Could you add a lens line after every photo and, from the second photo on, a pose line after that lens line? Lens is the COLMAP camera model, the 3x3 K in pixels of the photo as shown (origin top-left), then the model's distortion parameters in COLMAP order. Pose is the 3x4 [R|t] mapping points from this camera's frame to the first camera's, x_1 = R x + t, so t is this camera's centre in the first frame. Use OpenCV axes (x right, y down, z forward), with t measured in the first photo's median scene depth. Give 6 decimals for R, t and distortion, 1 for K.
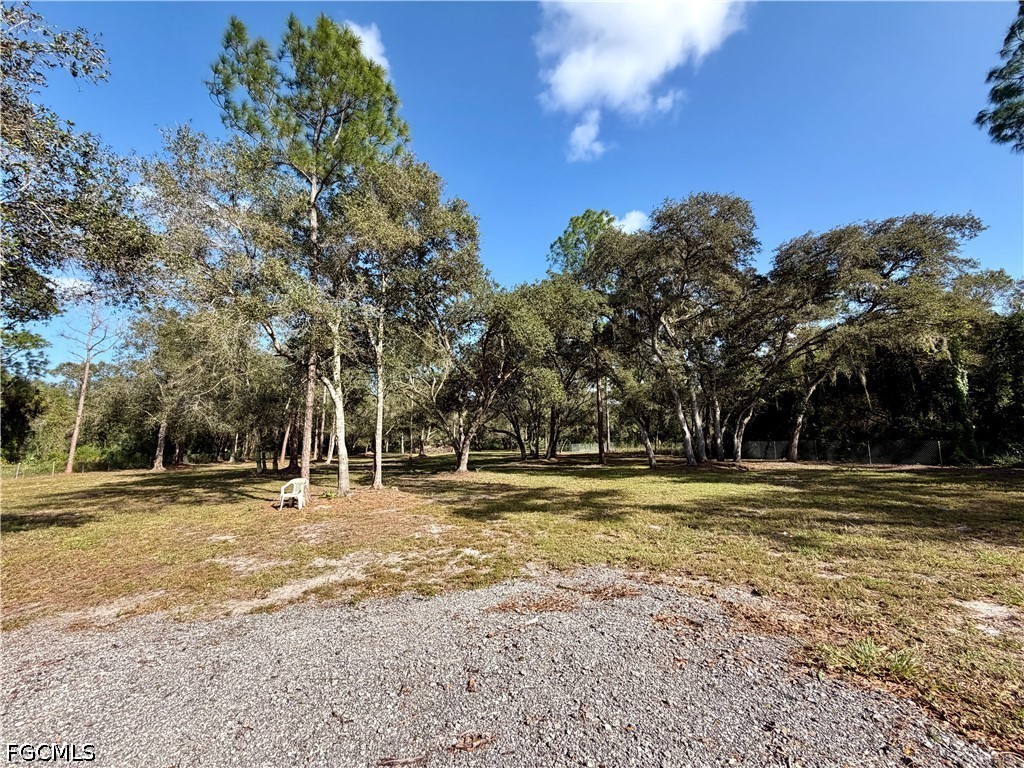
lens RADIAL K [[409.0, 0, 511.4], [0, 409.0, 383.9], [0, 0, 1]] dist [0.001881, 0.000136]
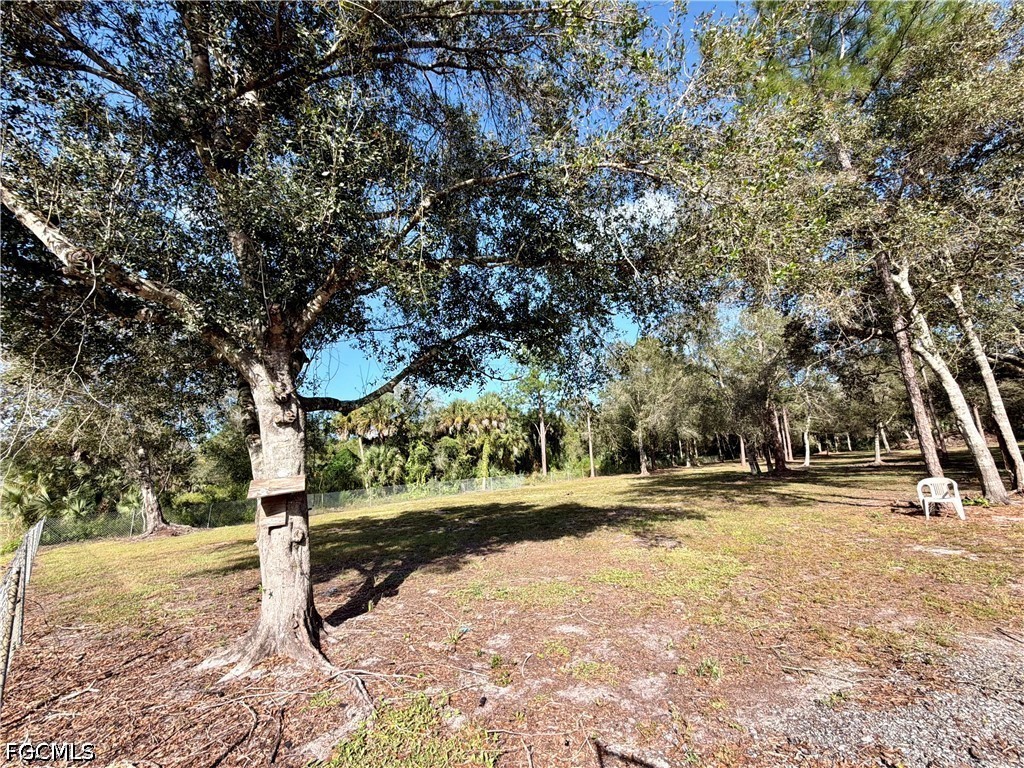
lens RADIAL K [[409.0, 0, 511.3], [0, 409.0, 380.6], [0, 0, 1]] dist [0.001881, 0.000136]
pose [[0.596525, -0.189580, -0.779883, -0.256870], [0.175242, 0.979023, -0.103947, -0.002450], [0.783229, -0.074662, 0.617234, -0.048741]]
